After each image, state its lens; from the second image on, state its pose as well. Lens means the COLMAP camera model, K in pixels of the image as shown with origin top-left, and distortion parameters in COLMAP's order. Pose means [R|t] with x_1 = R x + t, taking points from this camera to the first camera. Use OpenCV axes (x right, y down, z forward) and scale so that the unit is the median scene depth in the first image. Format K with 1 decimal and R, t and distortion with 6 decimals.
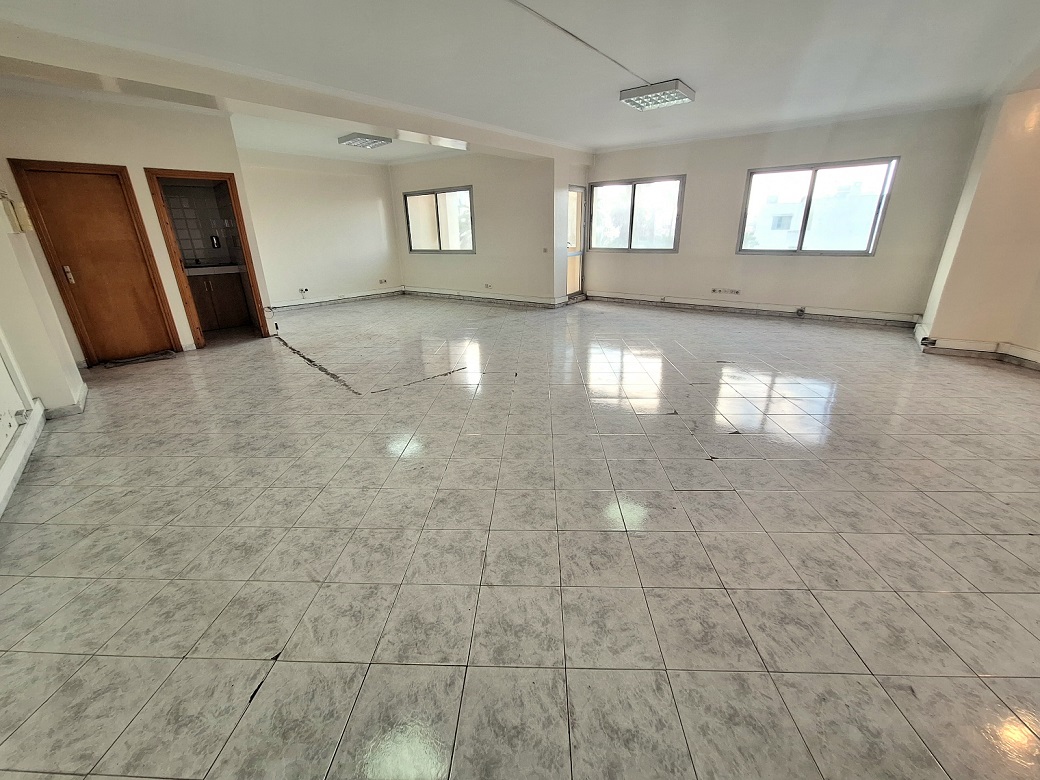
lens RADIAL K [[411.6, 0, 511.6], [0, 411.6, 380.3], [0, 0, 1]] dist [-0.000287, 0.000823]
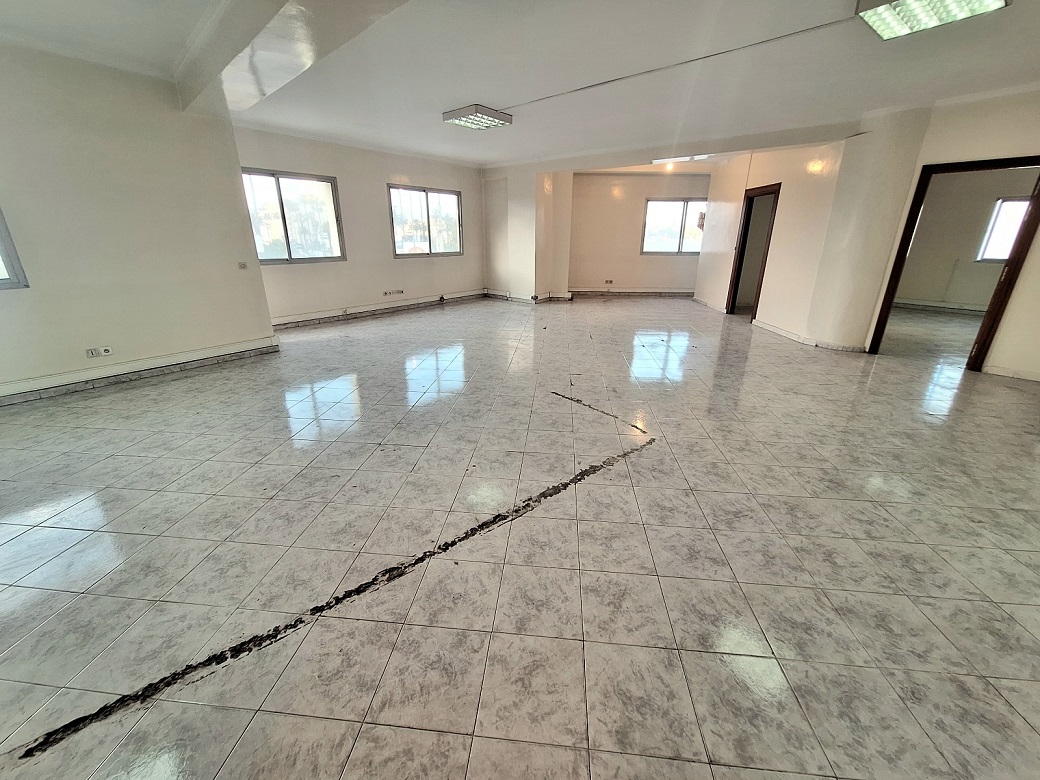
lens RADIAL K [[411.6, 0, 527.2], [0, 411.6, 385.5], [0, 0, 1]] dist [-0.000287, 0.000823]
pose [[0.025170, -0.328448, 0.944187, -0.616469], [0.336266, 0.892231, 0.301411, -0.214725], [-0.941431, 0.309912, 0.132903, 0.617642]]
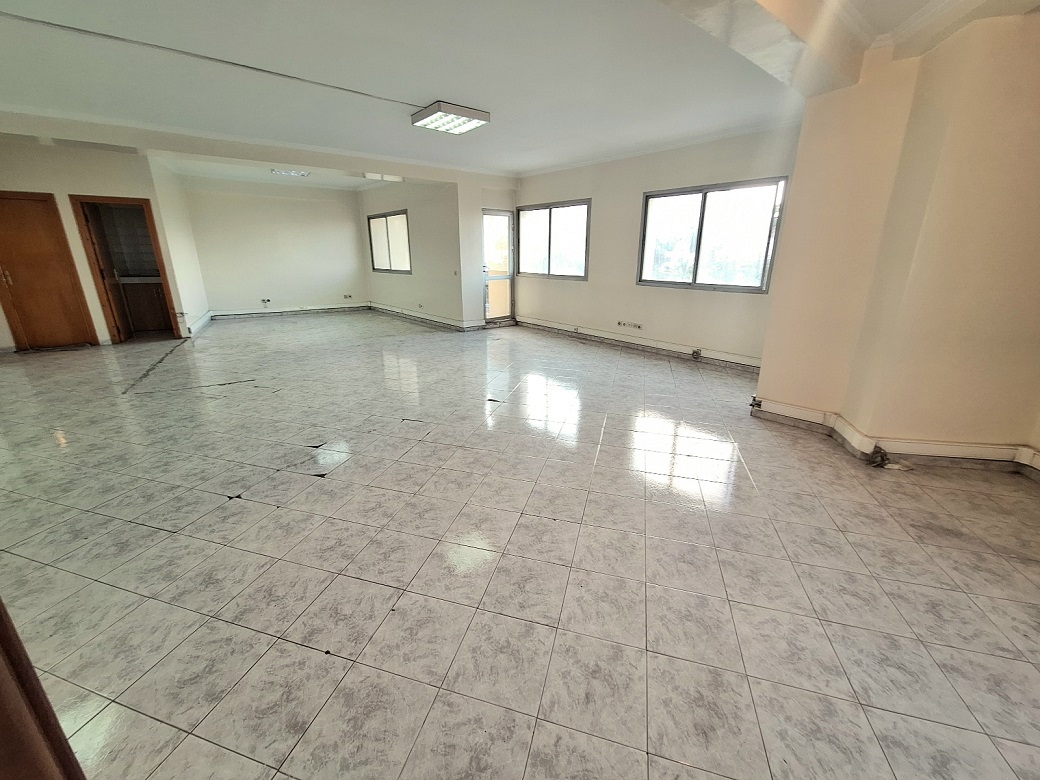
lens RADIAL K [[411.6, 0, 507.0], [0, 411.6, 374.8], [0, 0, 1]] dist [-0.000287, 0.000823]
pose [[0.970961, 0.090306, -0.221540, 0.488206], [-0.103384, 0.993476, -0.048141, -0.039663], [0.215747, 0.069647, 0.973962, 0.080864]]
